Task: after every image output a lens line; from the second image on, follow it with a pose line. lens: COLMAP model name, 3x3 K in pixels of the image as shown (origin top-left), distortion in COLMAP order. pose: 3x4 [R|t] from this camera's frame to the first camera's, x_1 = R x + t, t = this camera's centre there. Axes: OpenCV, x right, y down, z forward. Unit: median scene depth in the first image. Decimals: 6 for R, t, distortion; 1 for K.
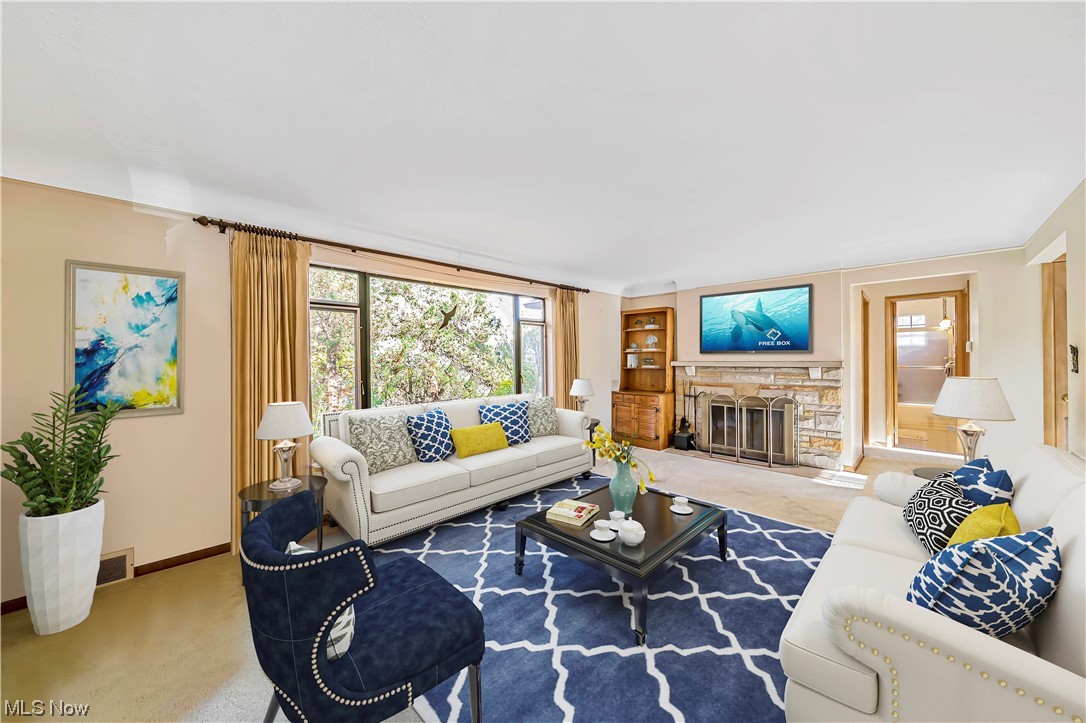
lens RADIAL K [[369.2, 0, 534.6], [0, 369.2, 360.7], [0, 0, 1]] dist [-0.000151, -0.000021]
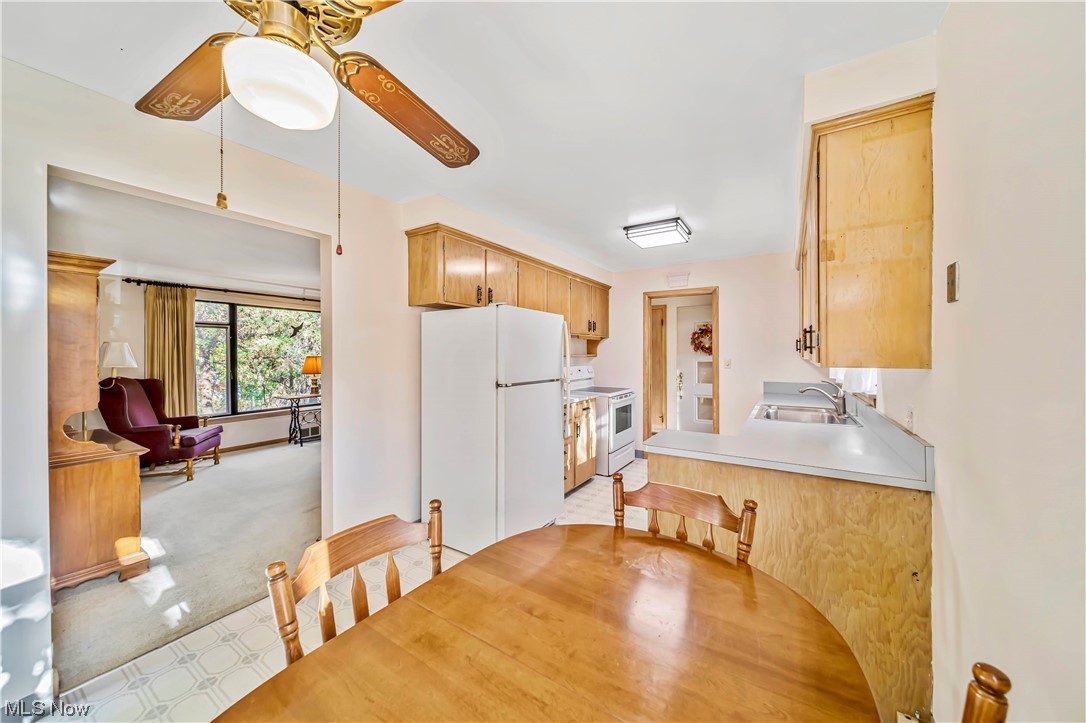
lens RADIAL K [[385.2, 0, 547.5], [0, 385.2, 359.5], [0, 0, 1]] dist [-0.001671, 0.000875]
pose [[0.973436, 0.006474, 0.228869, 0.536104], [-0.007639, 0.999962, 0.004202, -0.009212], [-0.228834, -0.005838, 0.973448, -1.038622]]
